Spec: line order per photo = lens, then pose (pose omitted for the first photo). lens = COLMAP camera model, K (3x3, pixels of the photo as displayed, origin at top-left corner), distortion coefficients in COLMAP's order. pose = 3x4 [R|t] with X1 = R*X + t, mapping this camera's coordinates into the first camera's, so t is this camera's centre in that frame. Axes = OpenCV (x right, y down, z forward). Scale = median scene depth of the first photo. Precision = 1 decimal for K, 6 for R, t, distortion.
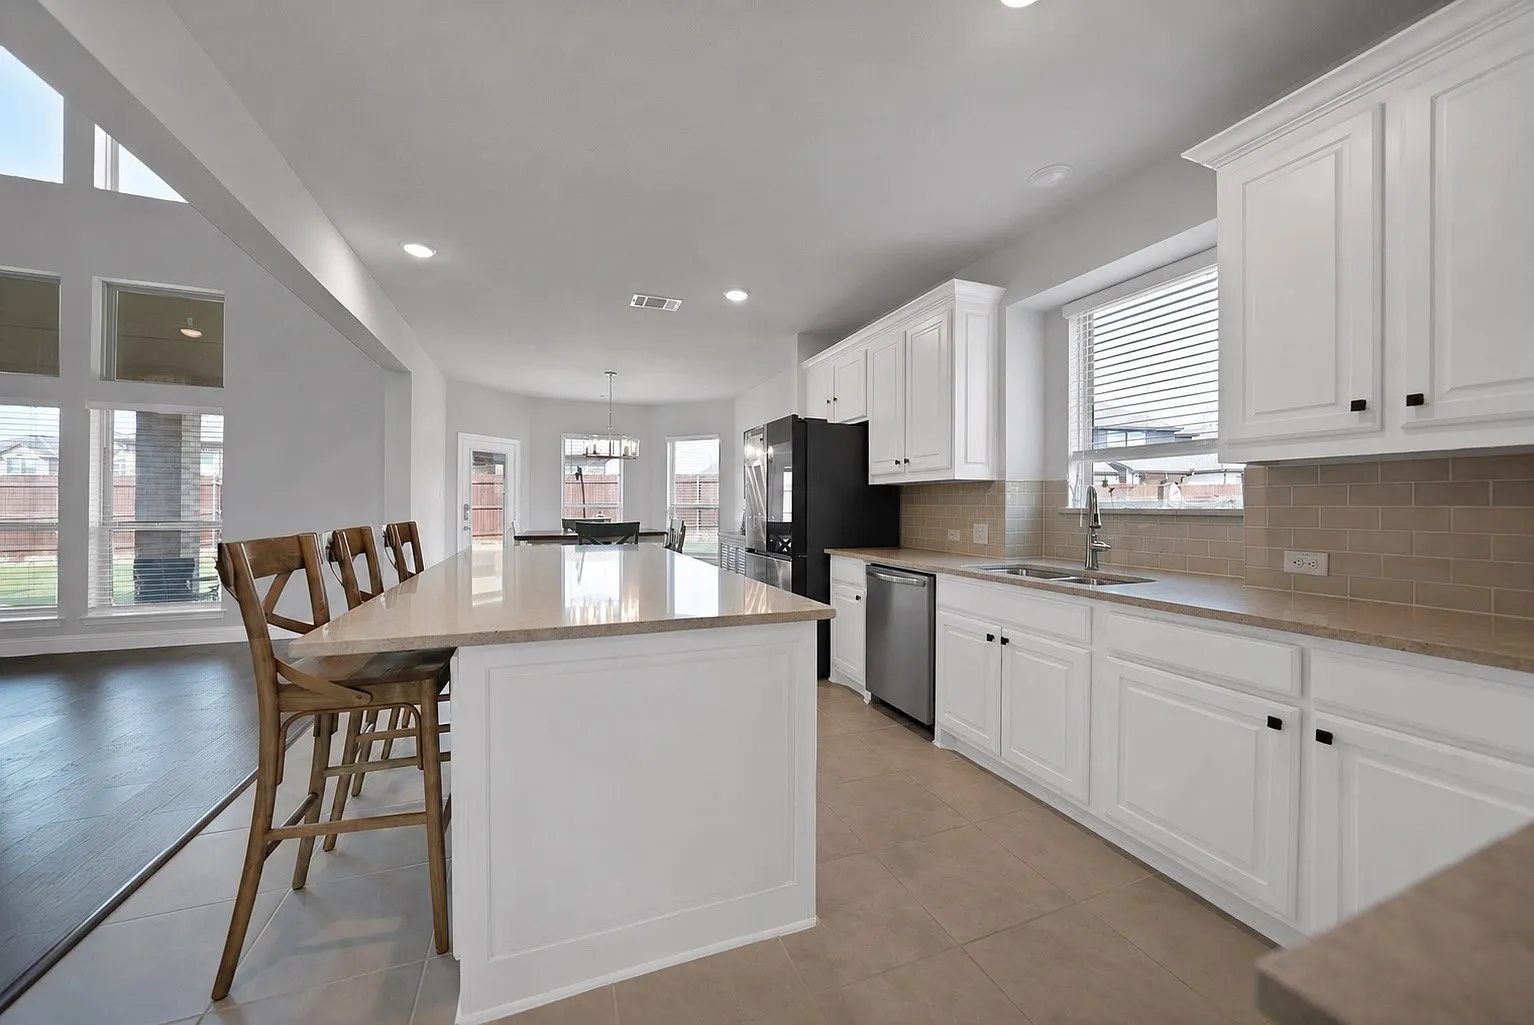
lens RADIAL K [[559.5, 0, 761.4], [0, 559.5, 505.8], [0, 0, 1]] dist [-0.000434, -0.000015]
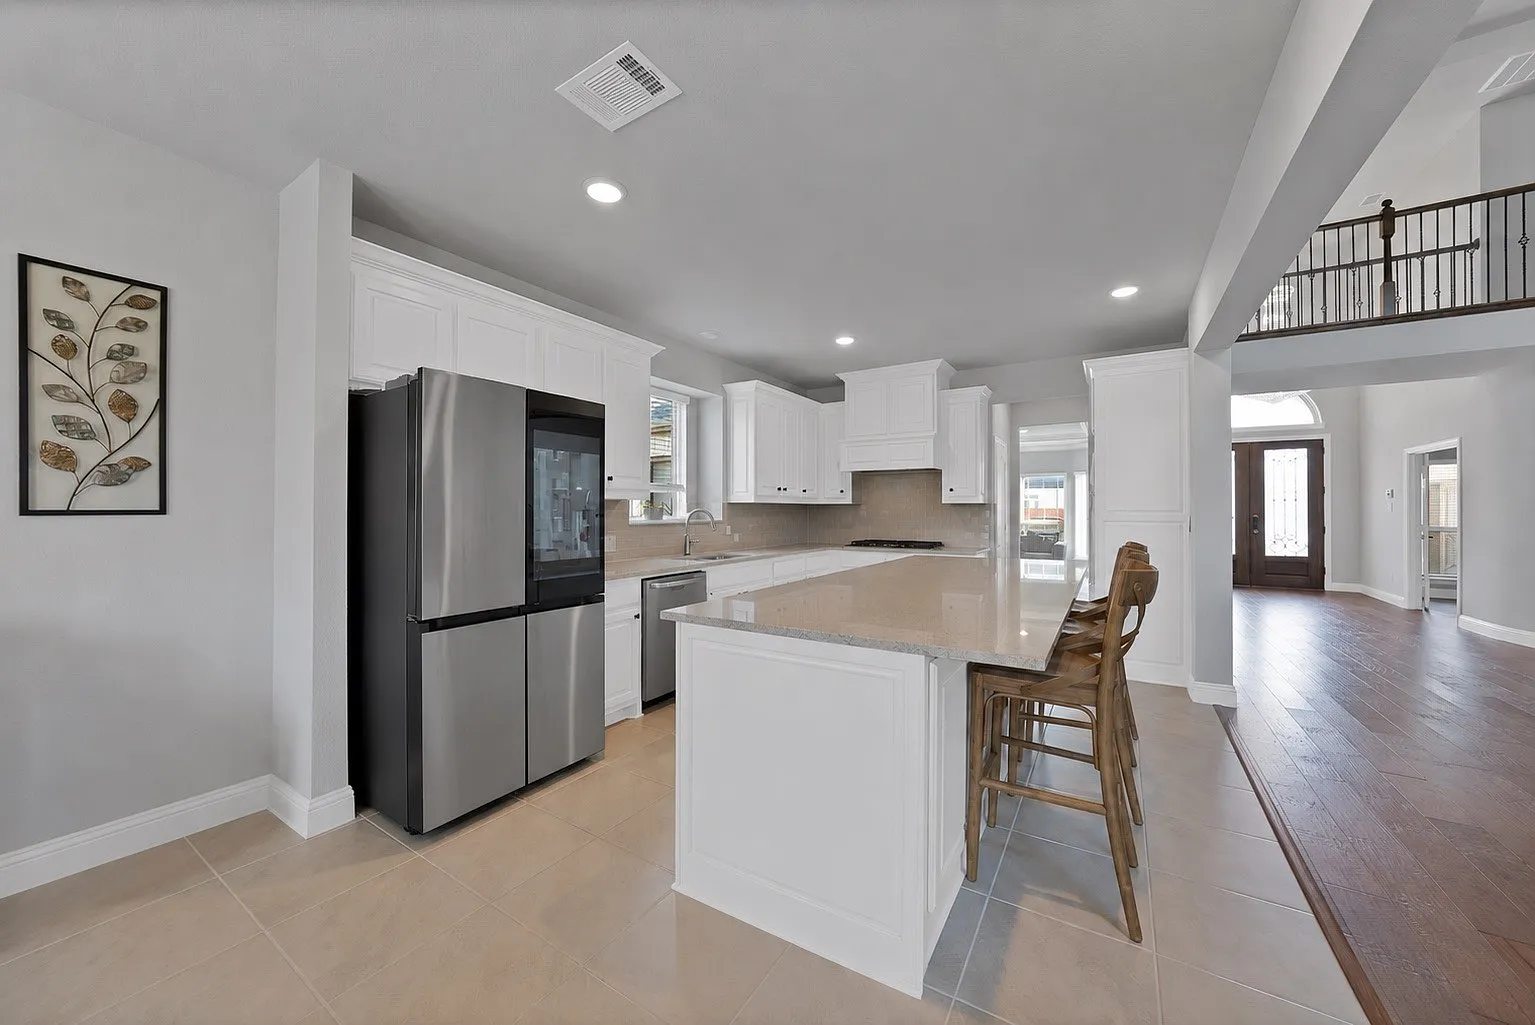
lens RADIAL K [[559.8, 0, 761.9], [0, 559.8, 505.8], [0, 0, 1]] dist [-0.000434, -0.000015]
pose [[-0.596219, -0.000806, 0.802821, -0.710456], [-0.002756, 0.999996, -0.001044, -0.030460], [-0.802817, -0.002835, -0.596219, 1.321737]]
